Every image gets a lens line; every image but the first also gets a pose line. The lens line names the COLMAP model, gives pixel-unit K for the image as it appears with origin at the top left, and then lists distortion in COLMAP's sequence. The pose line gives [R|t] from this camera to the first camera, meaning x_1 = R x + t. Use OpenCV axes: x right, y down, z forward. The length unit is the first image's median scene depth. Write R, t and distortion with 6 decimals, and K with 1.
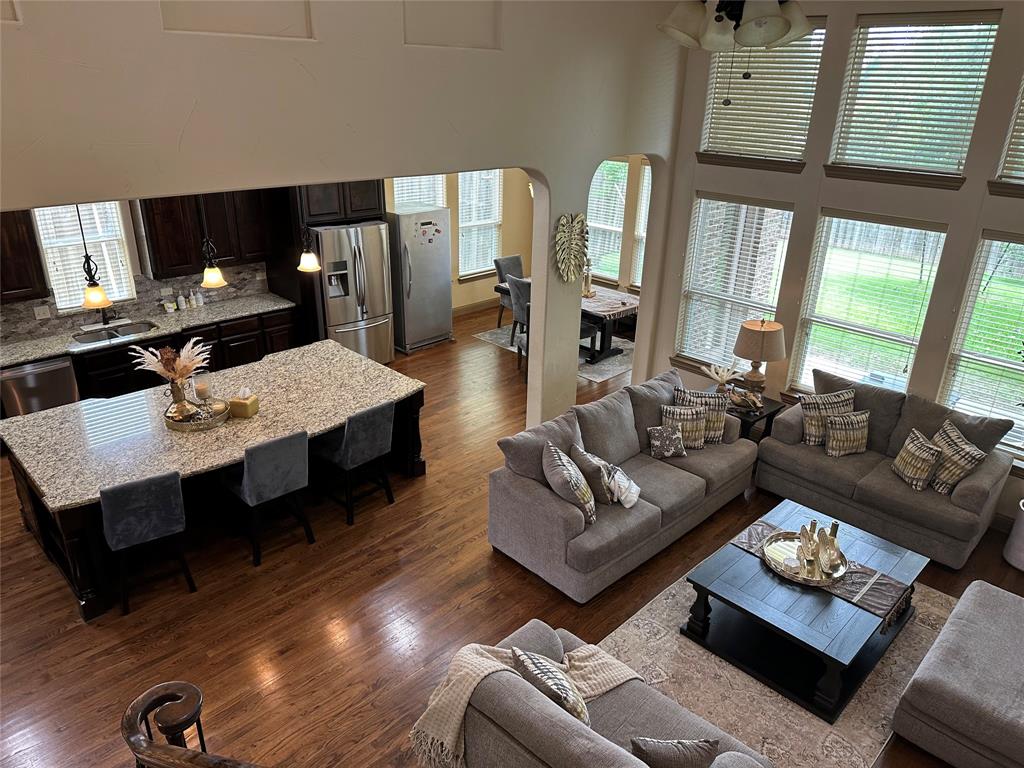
lens RADIAL K [[711.2, 0, 517.4], [0, 711.2, 376.8], [0, 0, 1]] dist [0.116544, -0.154248]
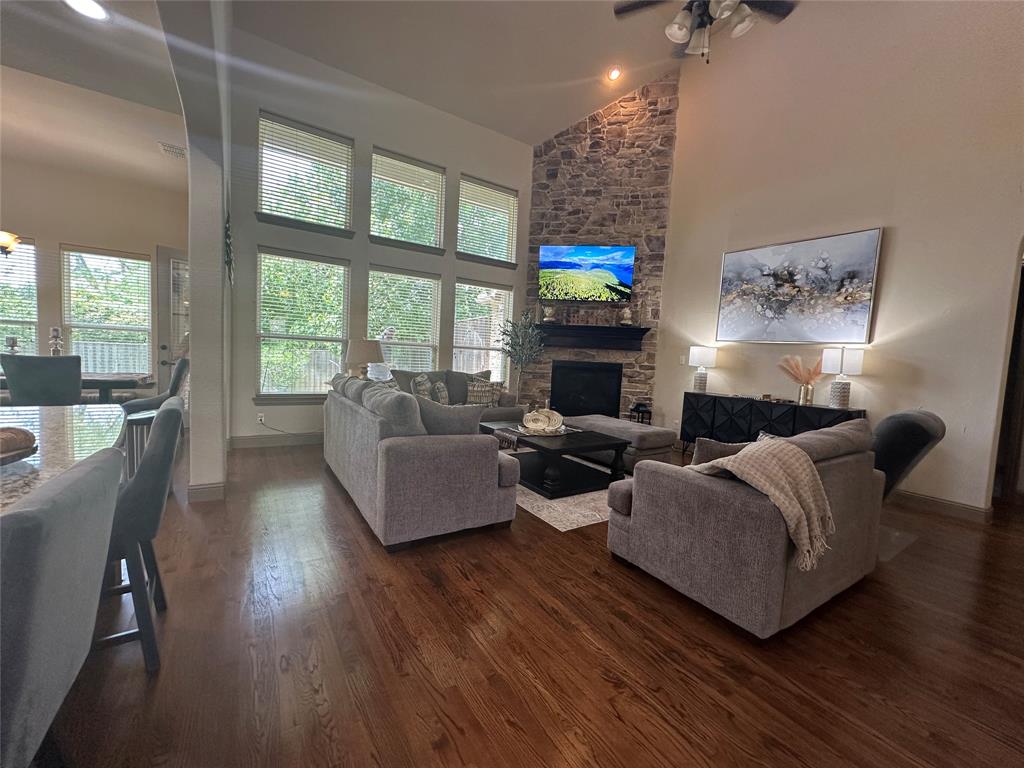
lens RADIAL K [[409.0, 0, 511.0], [0, 409.0, 382.5], [0, 0, 1]] dist [-0.002219, 0.000609]
pose [[0.205531, -0.080157, 0.975362, -0.364777], [0.330828, 0.943659, 0.007839, 0.089625], [-0.921038, 0.321066, 0.220469, 0.607972]]
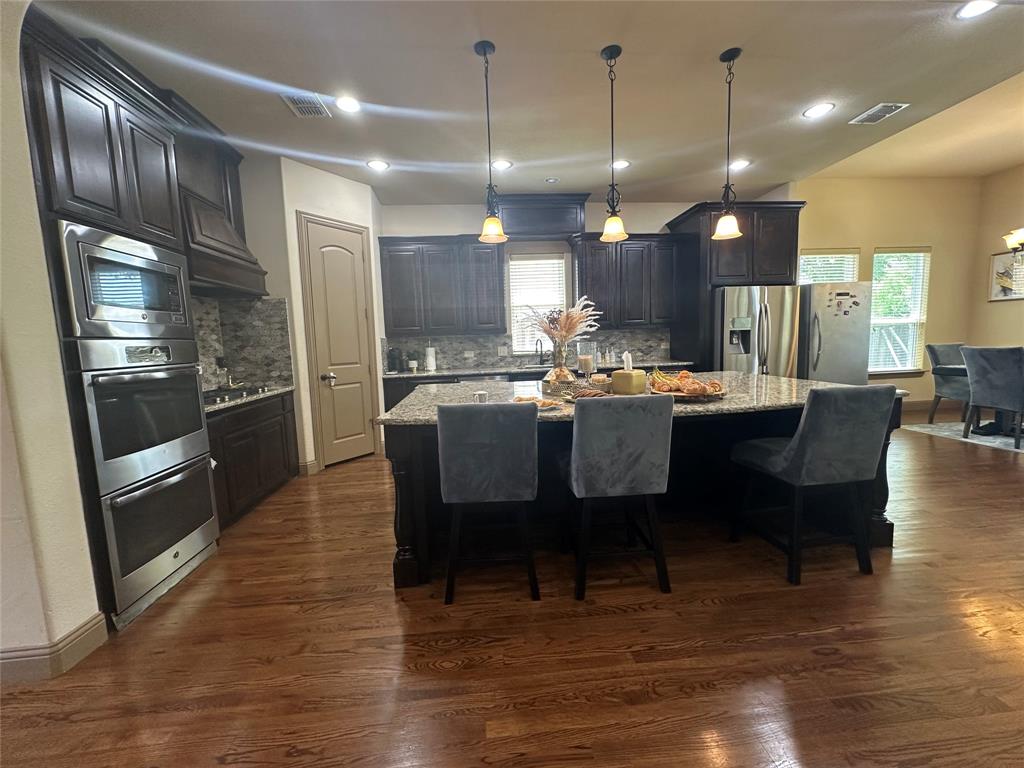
lens RADIAL K [[409.5, 0, 510.4], [0, 409.5, 383.1], [0, 0, 1]] dist [-0.002770, 0.000434]
pose [[0.765506, 0.016275, -0.643223, -0.158055], [-0.195369, 0.958362, -0.208262, 0.139258], [0.613051, 0.285092, 0.736812, 0.498336]]
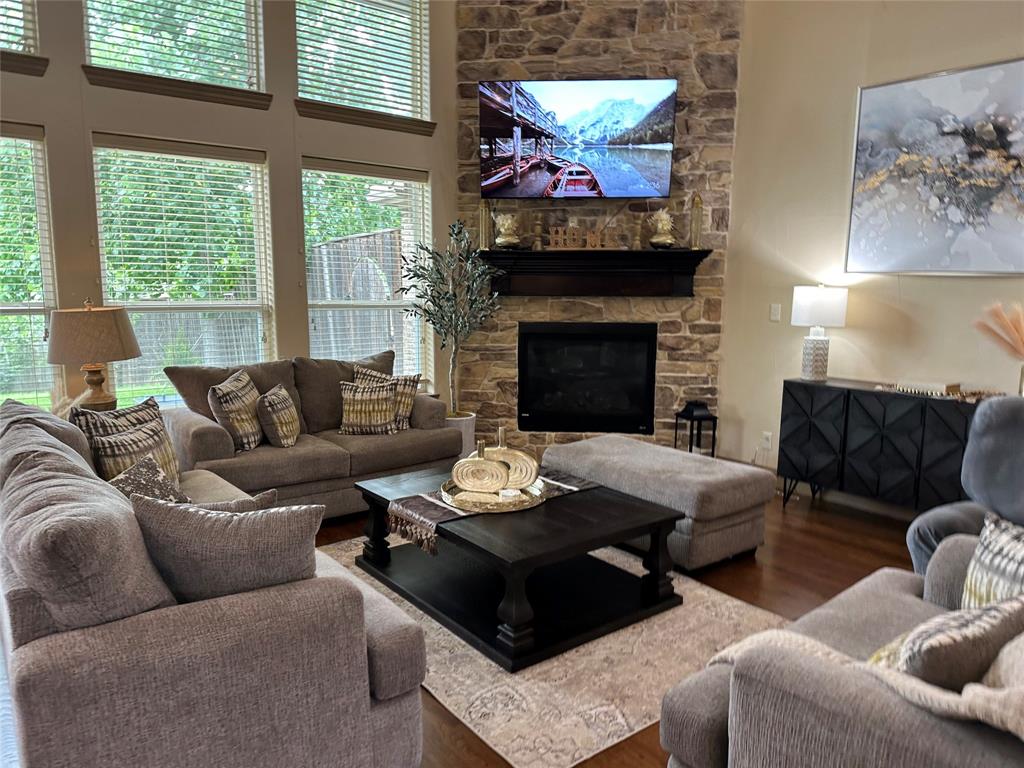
lens RADIAL K [[710.8, 0, 521.4], [0, 710.8, 387.2], [0, 0, 1]] dist [0.113021, -0.142444]
pose [[0.120870, -0.163172, 0.979166, -0.222826], [0.375152, 0.920752, 0.107128, 0.059696], [-0.919049, 0.354387, 0.172506, 0.592025]]
